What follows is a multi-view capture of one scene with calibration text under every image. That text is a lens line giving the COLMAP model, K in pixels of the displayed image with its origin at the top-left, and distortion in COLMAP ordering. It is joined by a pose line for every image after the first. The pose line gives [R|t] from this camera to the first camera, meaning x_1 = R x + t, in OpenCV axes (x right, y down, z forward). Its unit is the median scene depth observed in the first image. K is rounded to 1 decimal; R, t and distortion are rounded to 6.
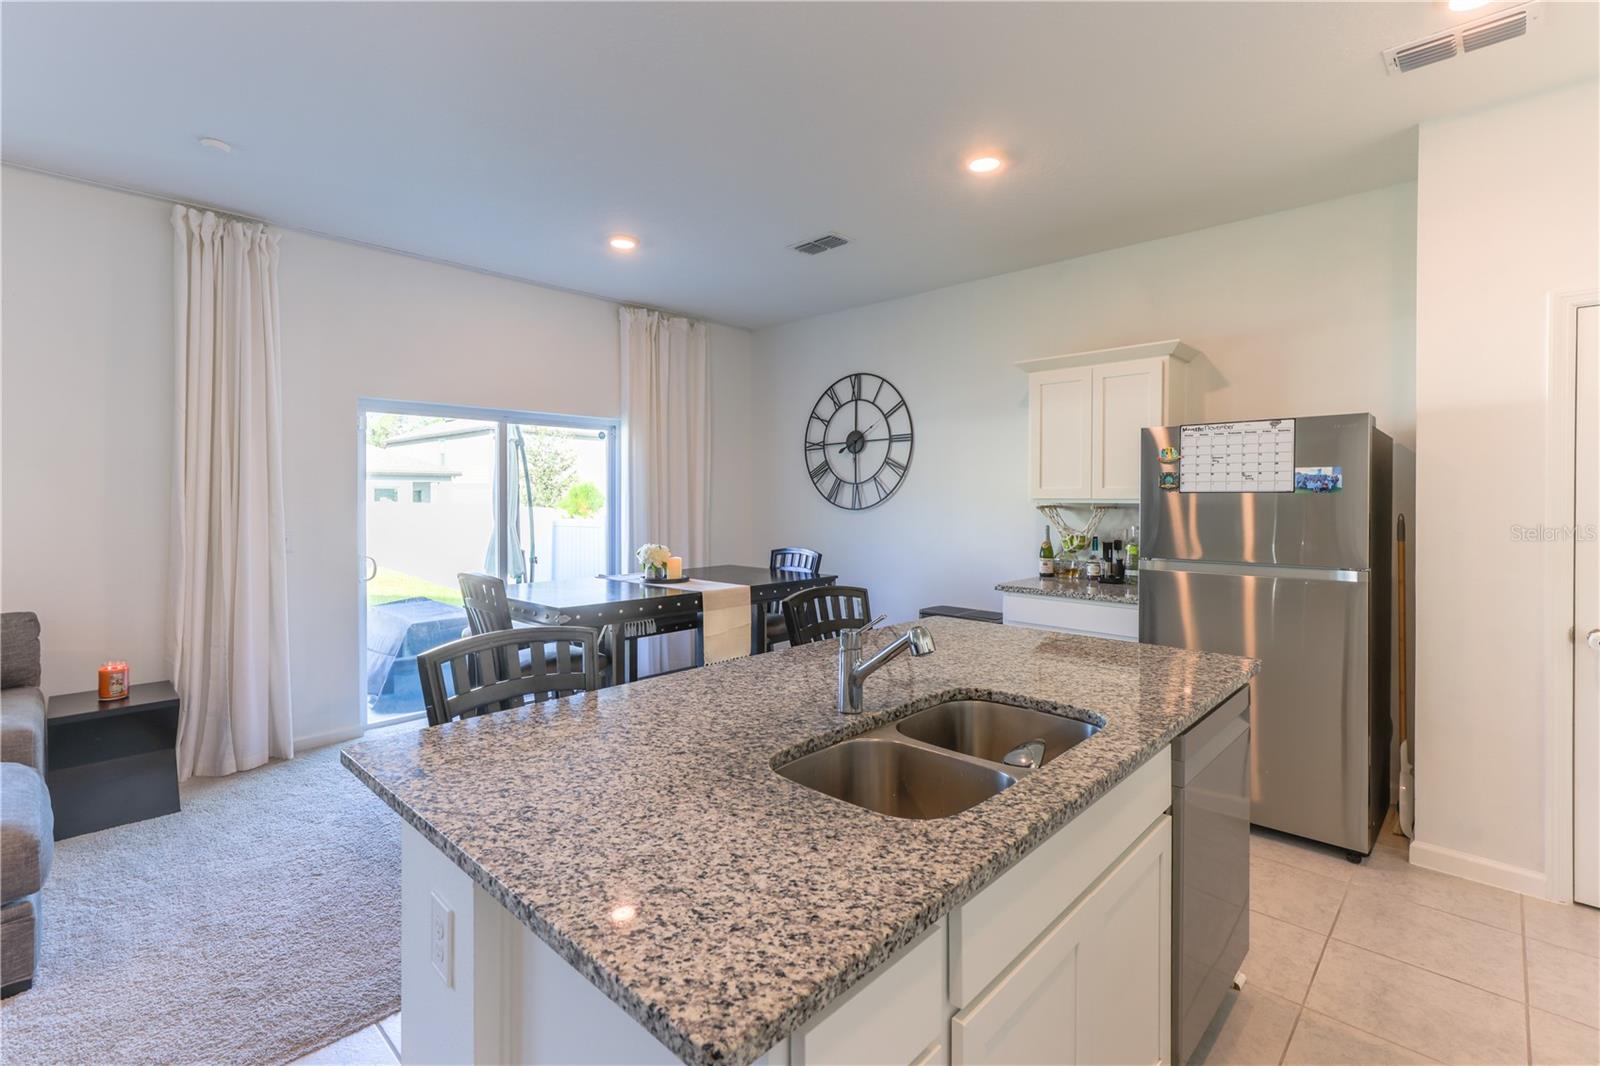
lens RADIAL K [[723.6, 0, 809.2], [0, 723.6, 503.2], [0, 0, 1]] dist [0.007548, -0.004974]
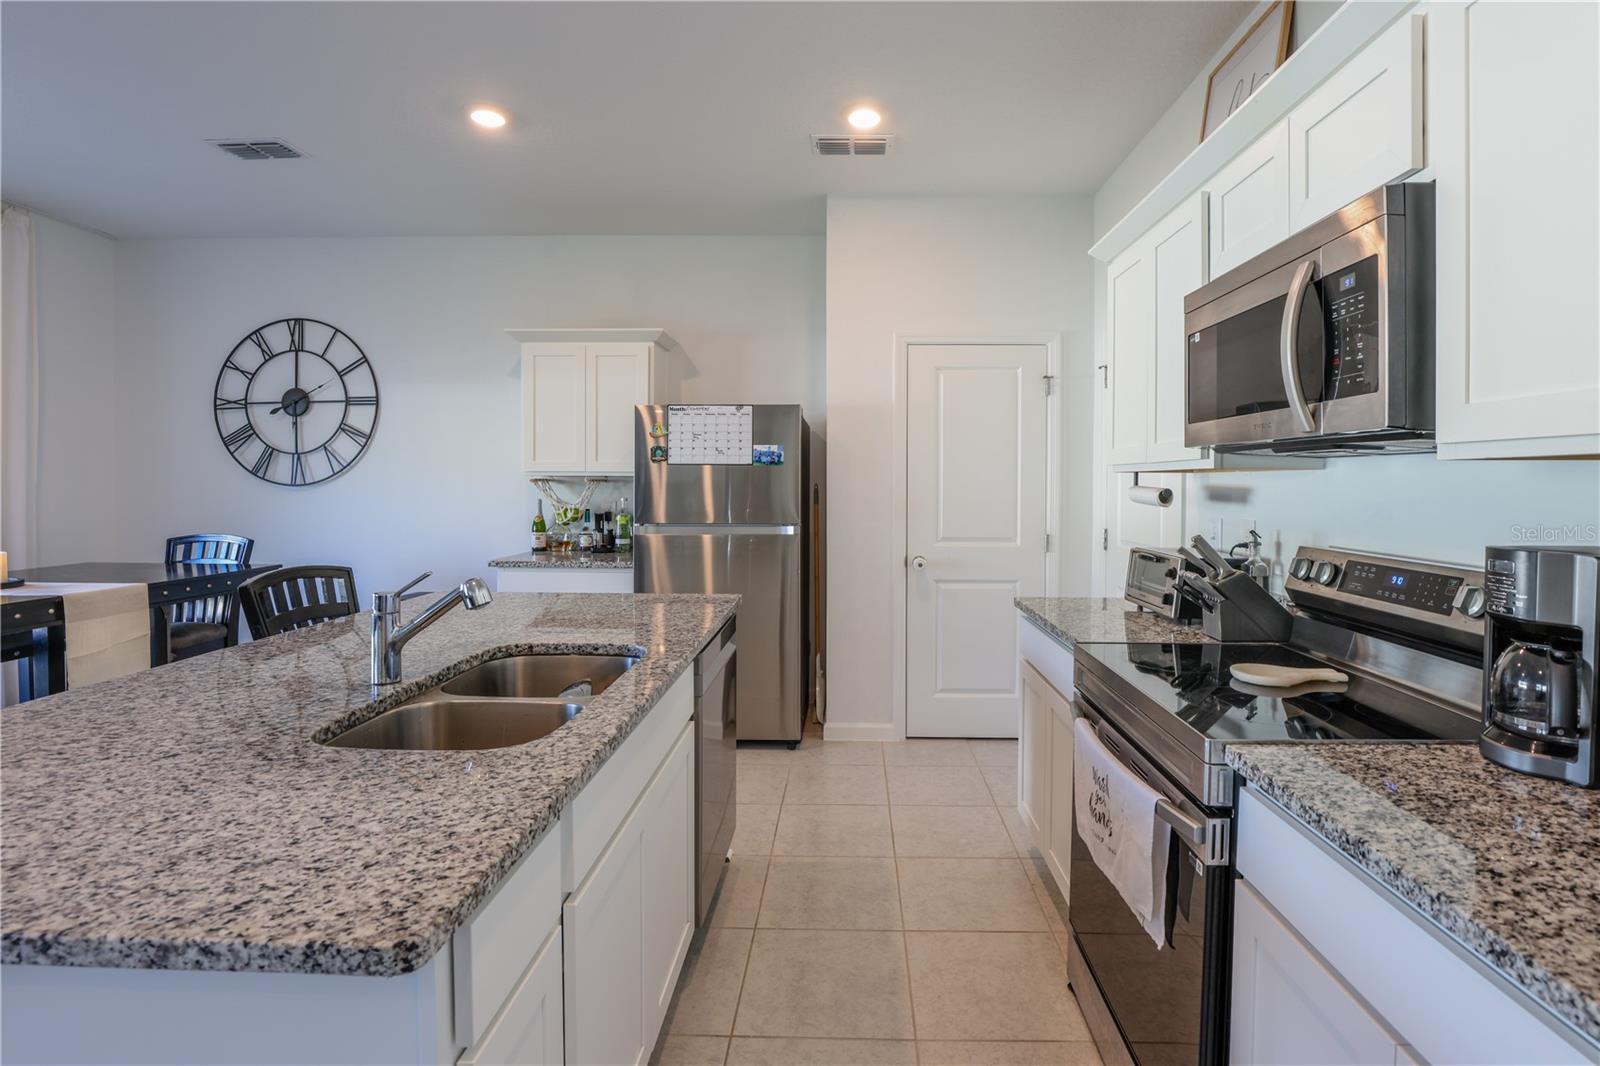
lens RADIAL K [[743.7, 0, 832.5], [0, 743.7, 494.6], [0, 0, 1]] dist [-0.022702, 0.000132]
pose [[0.743400, -0.007193, 0.668809, -0.060869], [0.001463, 0.999957, 0.009128, 0.018647], [-0.668846, -0.005807, 0.743379, -0.026382]]
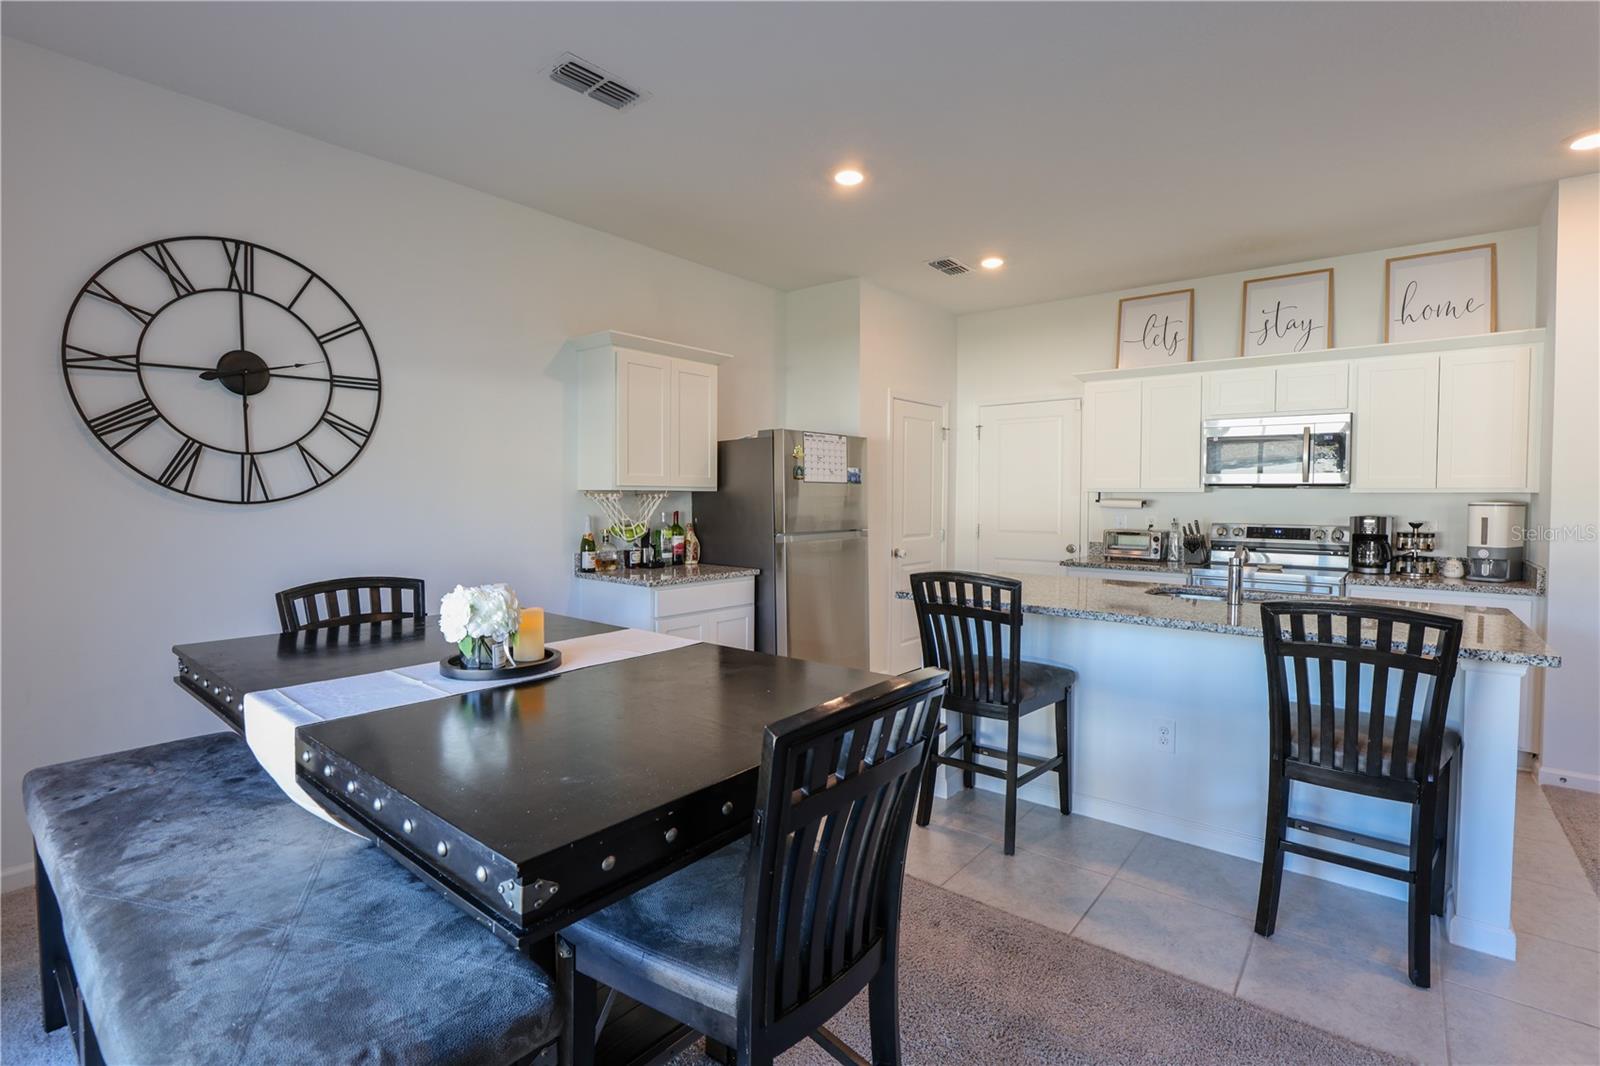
lens RADIAL K [[723.6, 0, 755.9], [0, 723.6, 510.5], [0, 0, 1]] dist [0.007548, -0.004974]
pose [[-0.051371, -0.028004, 0.998287, -0.720333], [0.002012, 0.999602, 0.028144, 0.000405], [-0.998678, 0.003454, -0.051295, 0.993796]]
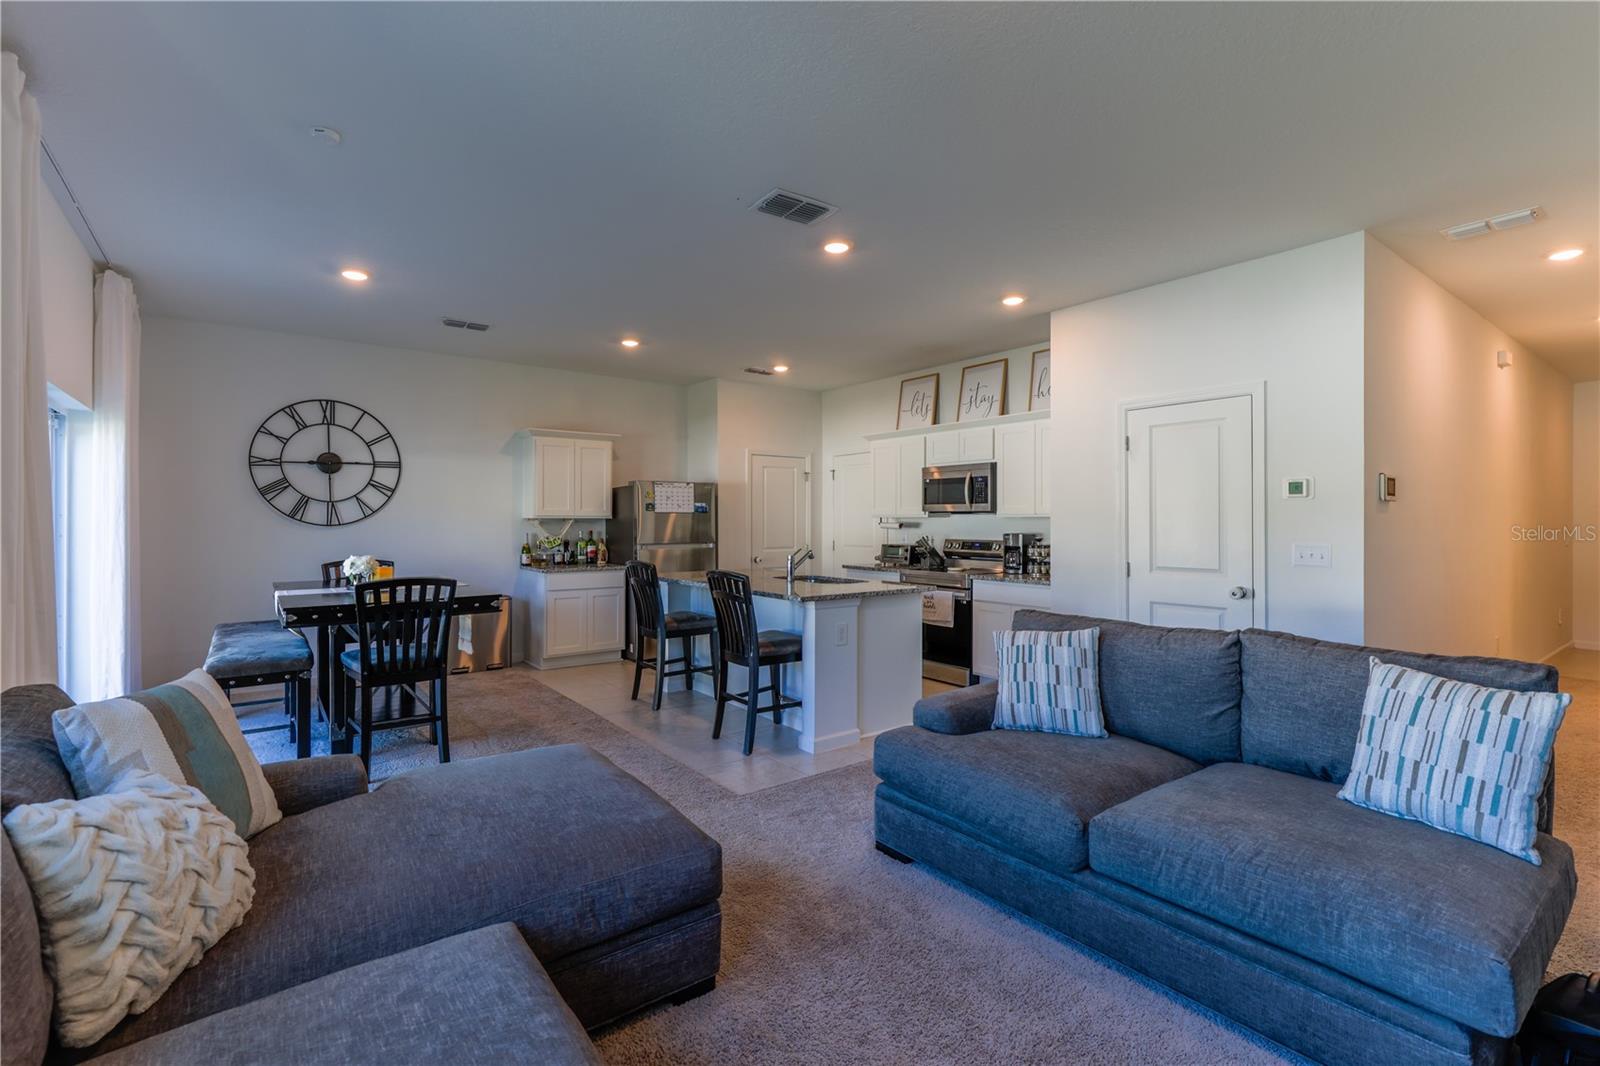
lens RADIAL K [[723.6, 0, 765.2], [0, 723.6, 523.3], [0, 0, 1]] dist [0.007548, -0.004974]
pose [[0.189683, -0.008427, 0.981809, -1.324924], [0.007452, 0.999947, 0.007143, 0.004227], [-0.981817, 0.005962, 0.189736, 0.230266]]
